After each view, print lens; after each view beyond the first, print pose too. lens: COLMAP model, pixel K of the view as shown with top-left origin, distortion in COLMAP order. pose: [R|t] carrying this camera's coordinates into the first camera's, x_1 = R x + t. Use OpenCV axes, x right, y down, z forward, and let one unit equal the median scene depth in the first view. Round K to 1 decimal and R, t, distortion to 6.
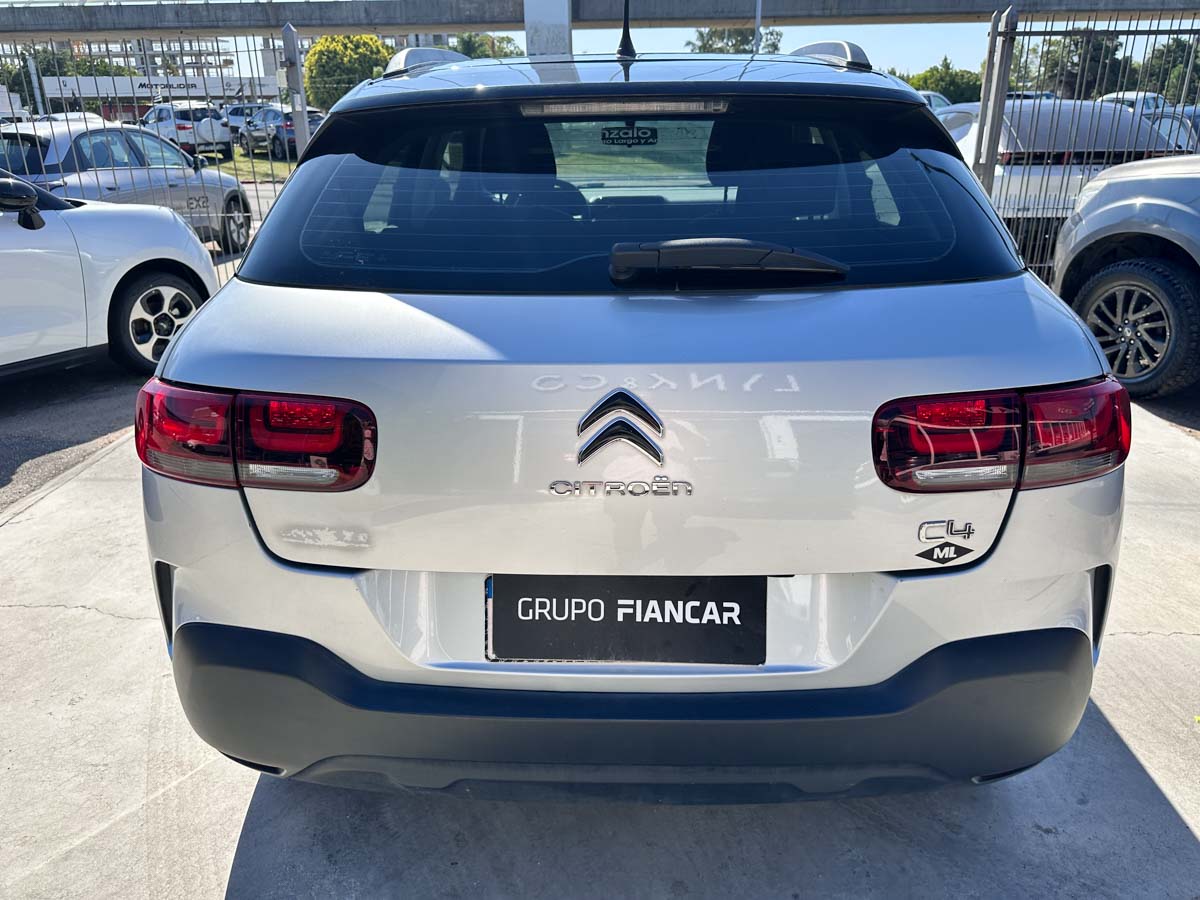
lens RADIAL K [[867.3, 0, 596.0], [0, 867.3, 450.0], [0, 0, 1]] dist [0.010862, -0.016891]
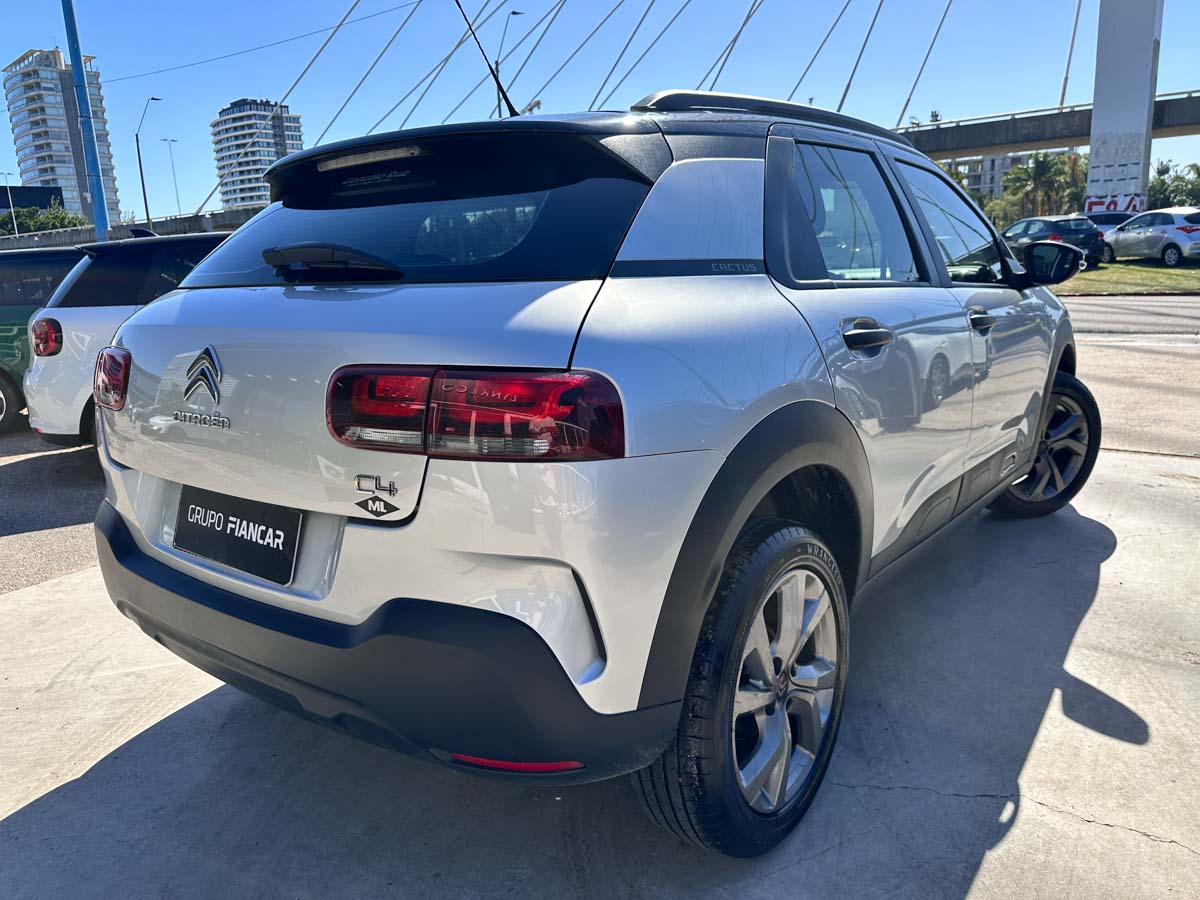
lens RADIAL K [[867.3, 0, 589.5], [0, 867.3, 451.4], [0, 0, 1]] dist [0.010862, -0.016891]
pose [[0.816184, 0.103342, -0.568476, 1.189815], [-0.177954, 0.981009, -0.077160, 0.082185], [0.549706, 0.164140, 0.819074, 0.217547]]
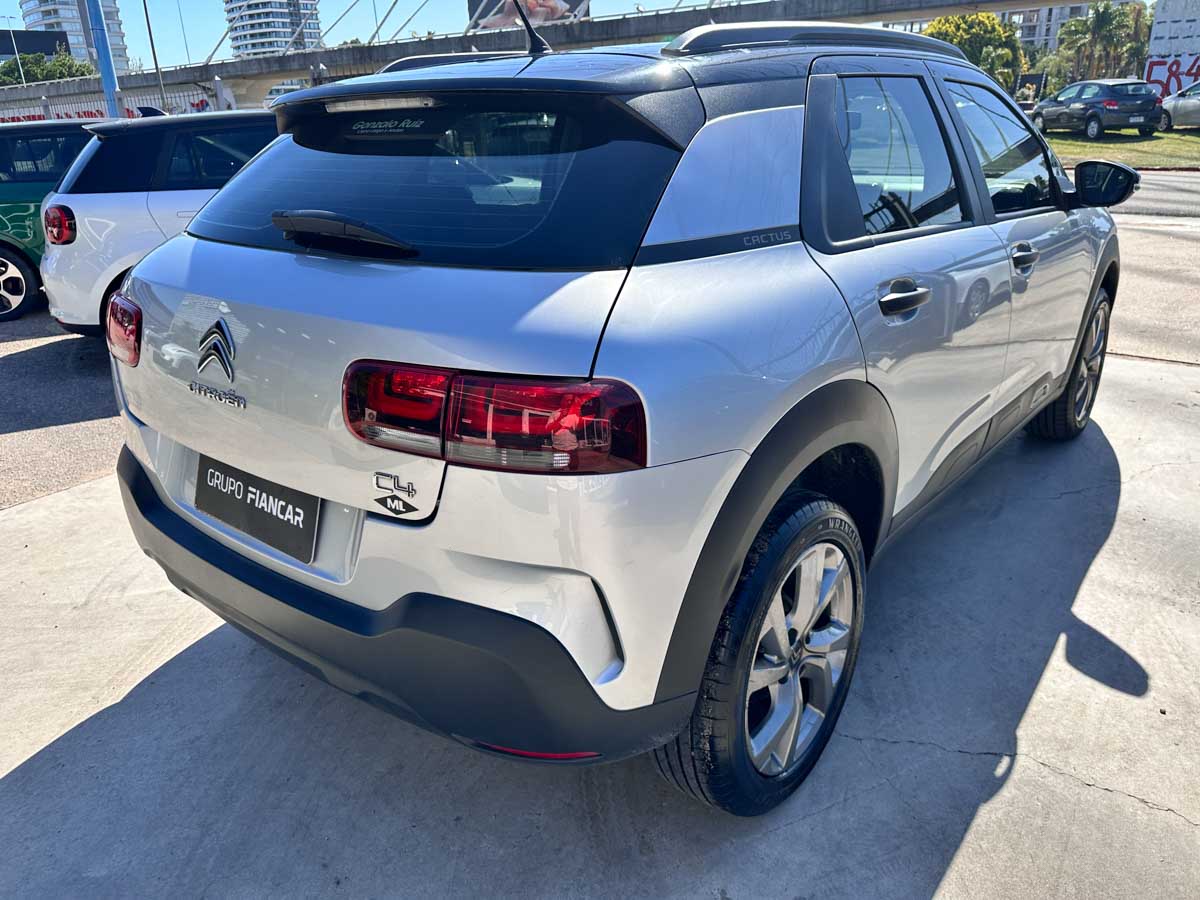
lens RADIAL K [[867.3, 0, 589.4], [0, 867.3, 443.3], [0, 0, 1]] dist [0.010862, -0.016891]
pose [[0.800069, 0.199052, -0.565922, 1.151463], [-0.194460, 0.978464, 0.069240, -0.078681], [0.567516, 0.054652, 0.821547, 0.219266]]
